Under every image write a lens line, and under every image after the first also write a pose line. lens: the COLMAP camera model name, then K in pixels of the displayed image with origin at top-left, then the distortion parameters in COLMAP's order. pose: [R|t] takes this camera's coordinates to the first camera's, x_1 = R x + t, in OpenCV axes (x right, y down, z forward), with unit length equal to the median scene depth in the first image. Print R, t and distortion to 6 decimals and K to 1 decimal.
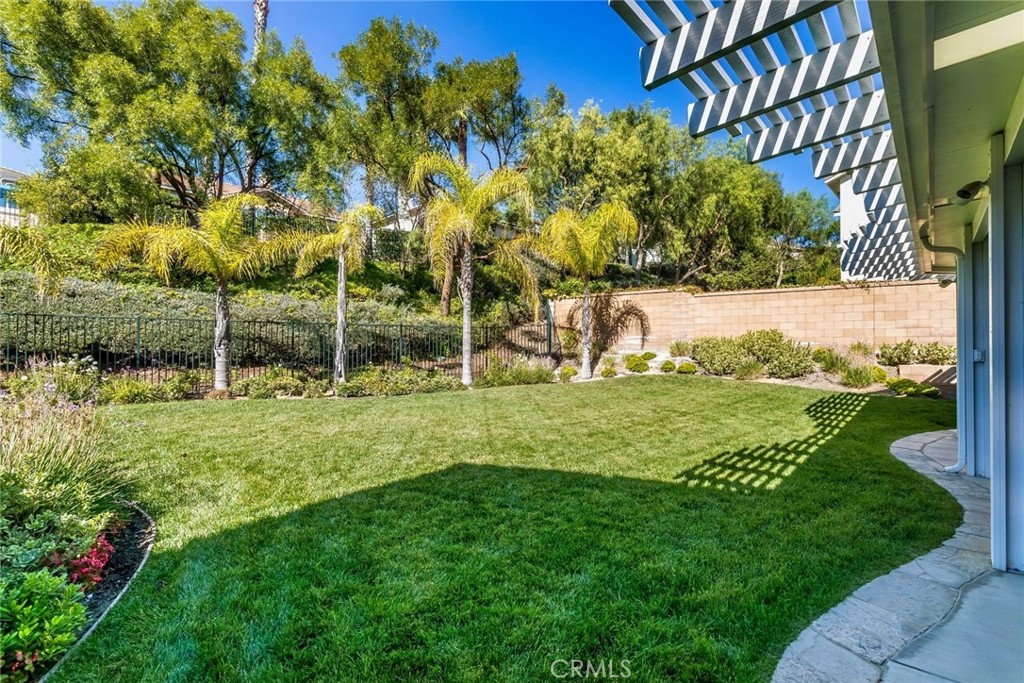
lens RADIAL K [[478.0, 0, 512.0], [0, 478.0, 341.5], [0, 0, 1]] dist [-0.002550, 0.000756]
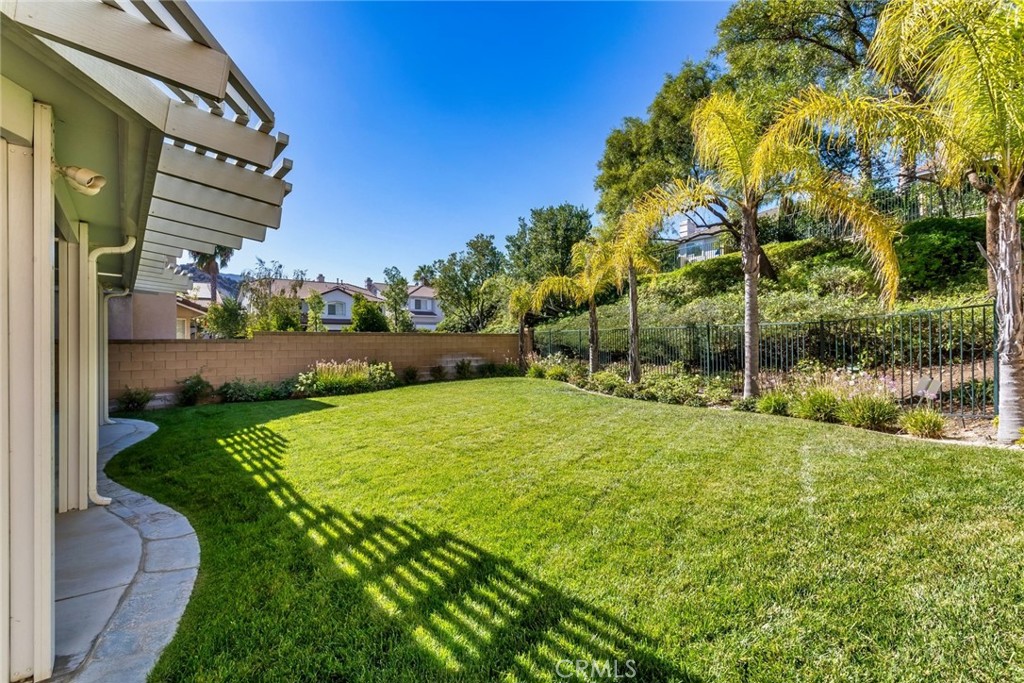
lens RADIAL K [[478.0, 0, 512.0], [0, 478.0, 341.5], [0, 0, 1]] dist [-0.002550, 0.000756]
pose [[-0.154742, -0.003544, -0.987948, 0.672773], [0.011971, 0.999913, -0.005462, -0.003277], [0.987882, -0.012672, -0.154687, 0.769081]]
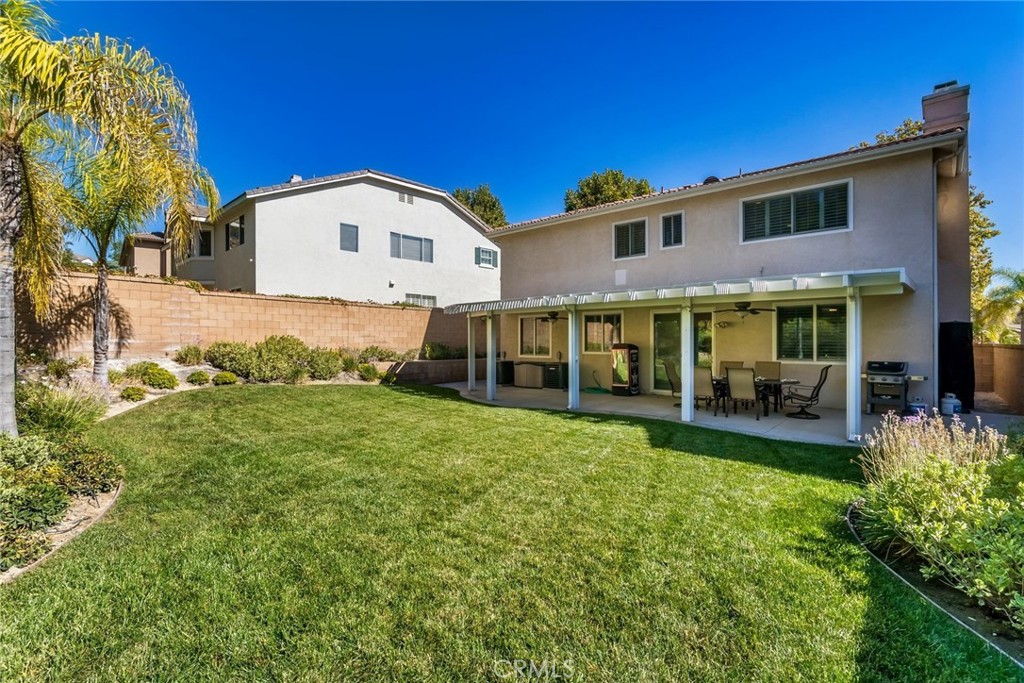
lens RADIAL K [[478.0, 0, 512.0], [0, 478.0, 341.5], [0, 0, 1]] dist [-0.002550, 0.000756]
pose [[0.002662, -0.002415, 0.999994, -0.566680], [-0.010342, 0.999944, 0.002442, -0.020687], [-0.999943, -0.010348, 0.002637, 0.521085]]
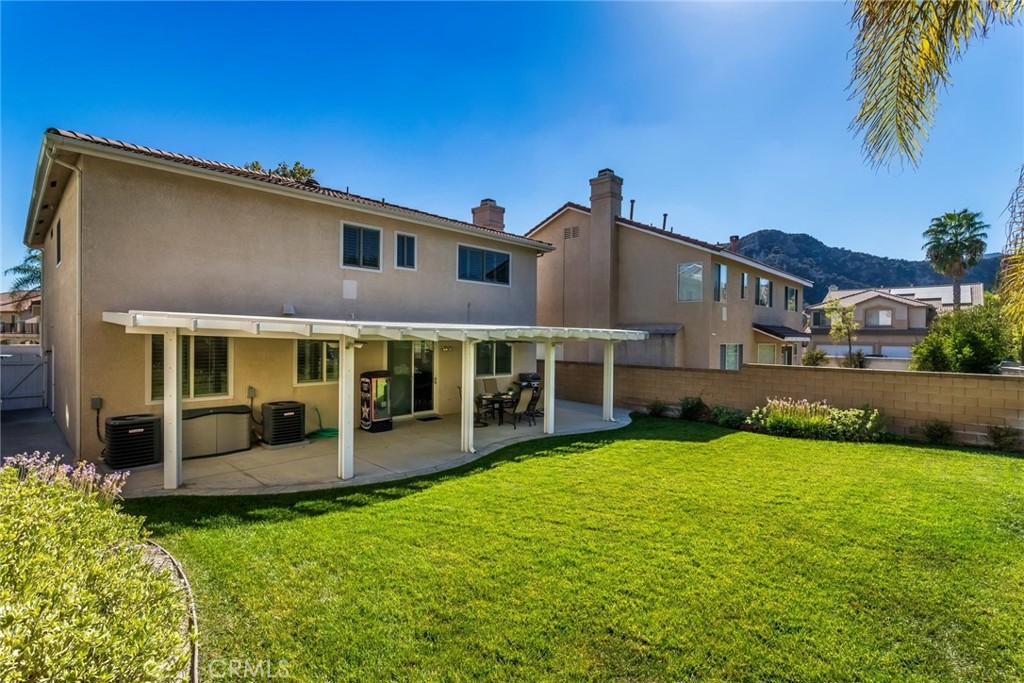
lens RADIAL K [[478.0, 0, 512.0], [0, 478.0, 341.5], [0, 0, 1]] dist [-0.002550, 0.000756]
pose [[-0.999274, -0.017159, 0.034004, 0.269538], [-0.017207, 0.999851, -0.001131, -0.079366], [-0.033980, -0.001715, -0.999421, 1.231476]]
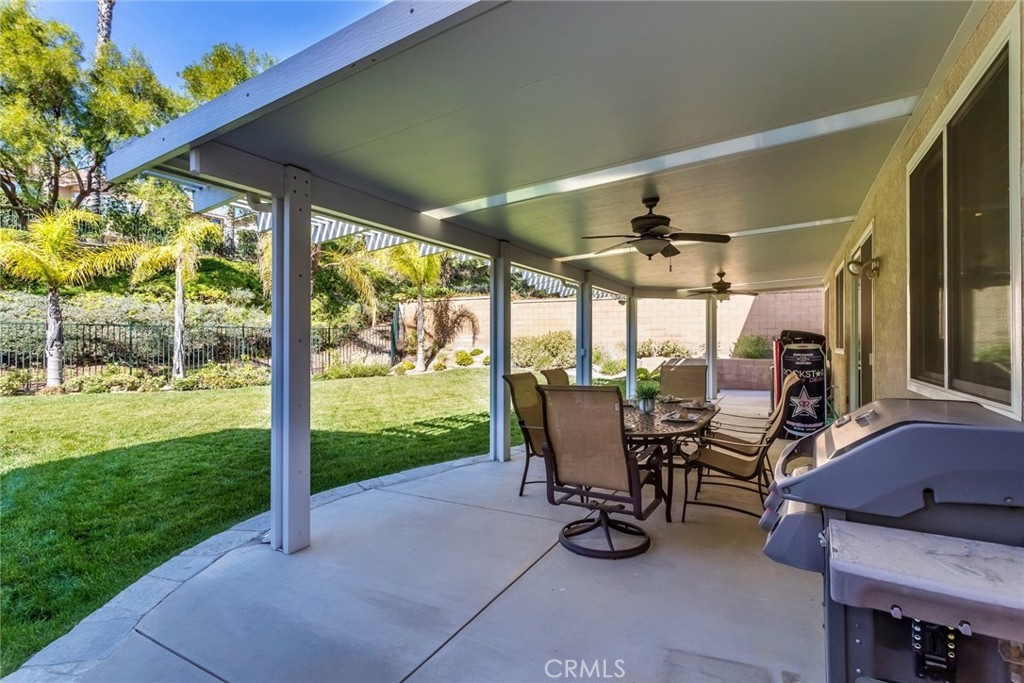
lens RADIAL K [[474.3, 0, 502.0], [0, 474.3, 339.2], [0, 0, 1]] dist [0.020969, -0.009918]
pose [[0.982337, -0.003142, 0.187096, 0.155857], [0.002356, 0.999987, 0.004423, -0.008410], [-0.187108, -0.003904, 0.982332, -0.217011]]
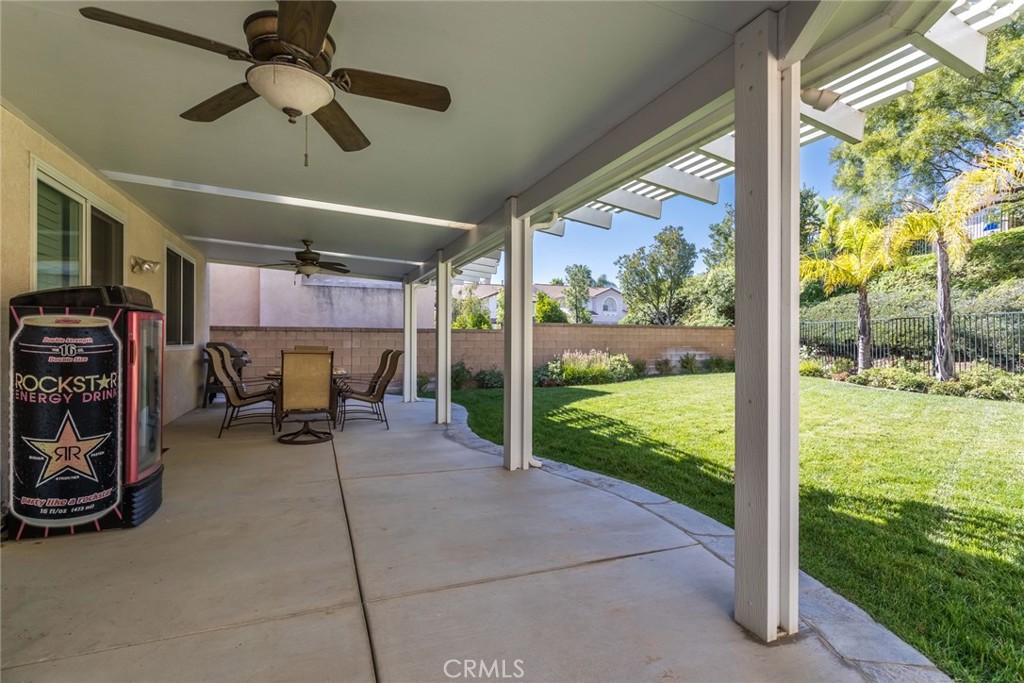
lens RADIAL K [[478.0, 0, 512.0], [0, 478.0, 341.5], [0, 0, 1]] dist [-0.002550, 0.000756]
pose [[-0.432155, -0.007194, -0.901771, 0.719377], [0.003968, 0.999943, -0.009879, 0.016694], [0.901791, -0.007848, -0.432102, 0.556857]]
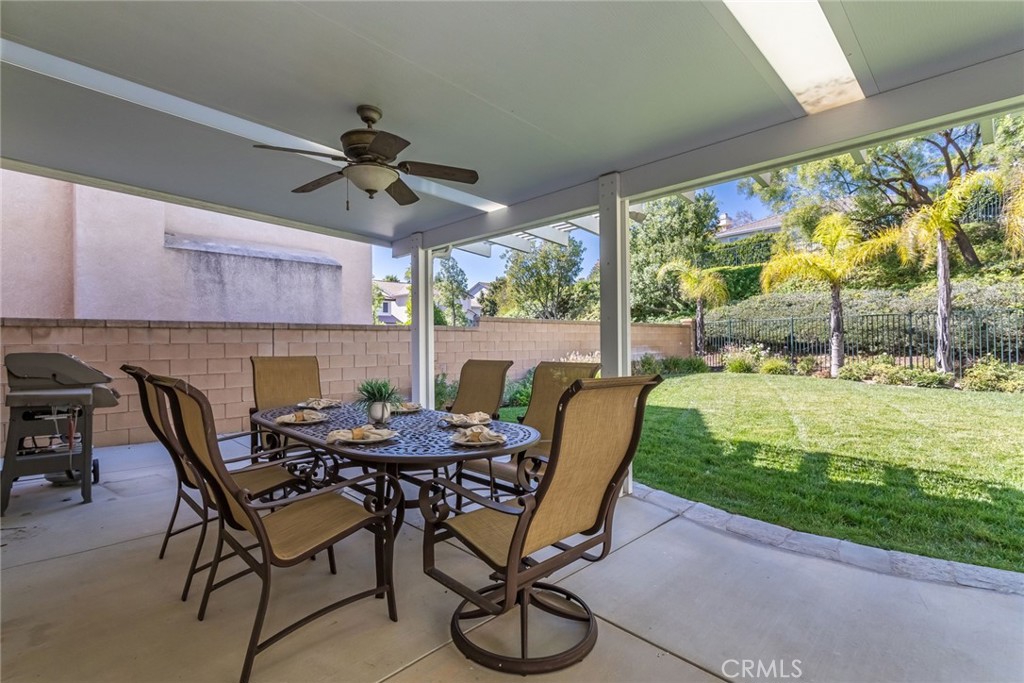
lens RADIAL K [[478.0, 0, 512.0], [0, 478.0, 341.5], [0, 0, 1]] dist [-0.002550, 0.000756]
pose [[-0.062689, -0.004758, -0.998022, 0.550786], [0.019099, 0.999800, -0.005966, 0.009806], [0.997850, -0.019435, -0.062586, 0.177479]]
